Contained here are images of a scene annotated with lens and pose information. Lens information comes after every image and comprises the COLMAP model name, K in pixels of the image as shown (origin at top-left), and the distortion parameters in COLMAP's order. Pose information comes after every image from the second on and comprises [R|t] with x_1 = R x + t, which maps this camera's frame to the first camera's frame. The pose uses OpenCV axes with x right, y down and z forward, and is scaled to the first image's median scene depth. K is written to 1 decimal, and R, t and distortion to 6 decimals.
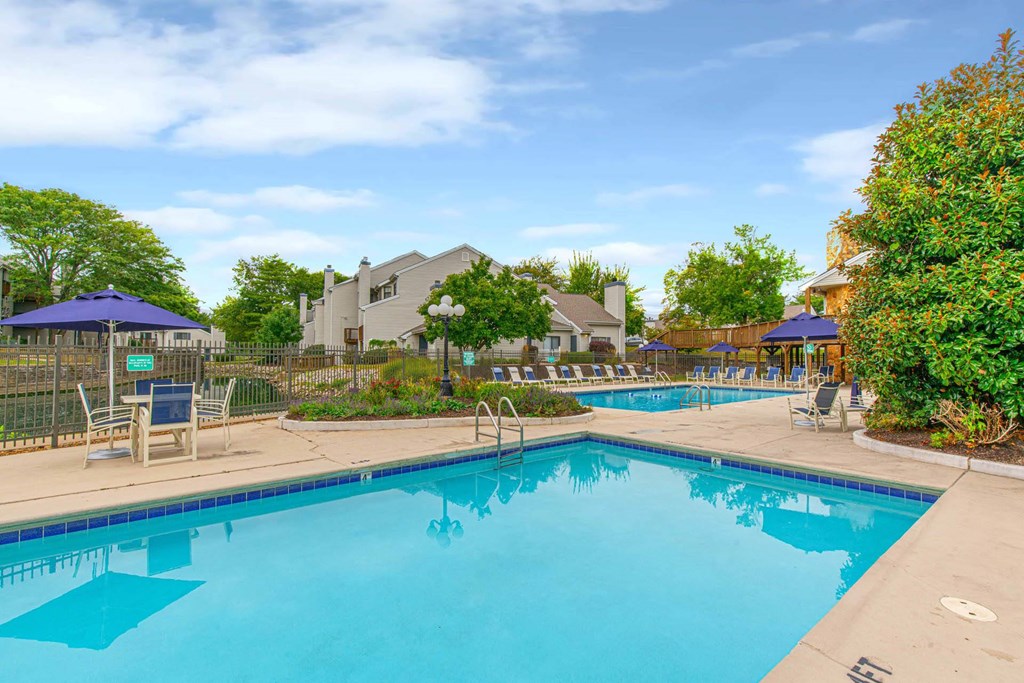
lens RADIAL K [[491.9, 0, 512.0], [0, 491.9, 341.5], [0, 0, 1]] dist [-0.001895, -0.000029]
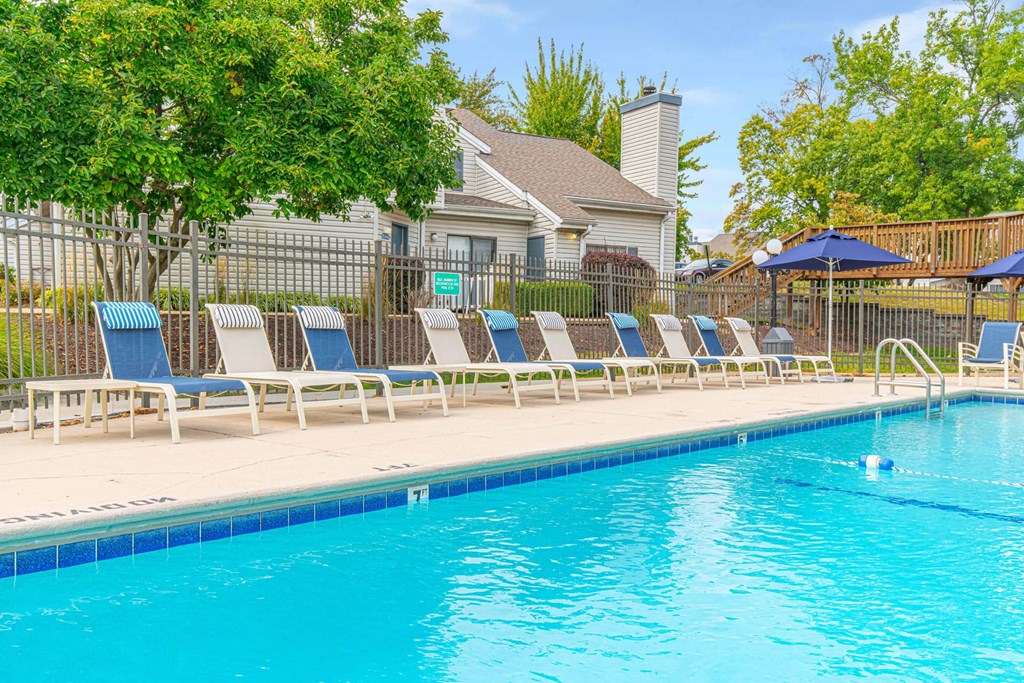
lens RADIAL K [[491.9, 0, 512.0], [0, 491.9, 341.5], [0, 0, 1]] dist [-0.001895, -0.000029]
pose [[0.995601, 0.012871, 0.092803, 0.078560], [-0.016349, 0.999188, 0.036817, 0.048965], [-0.092254, -0.038172, 0.995004, 0.664834]]
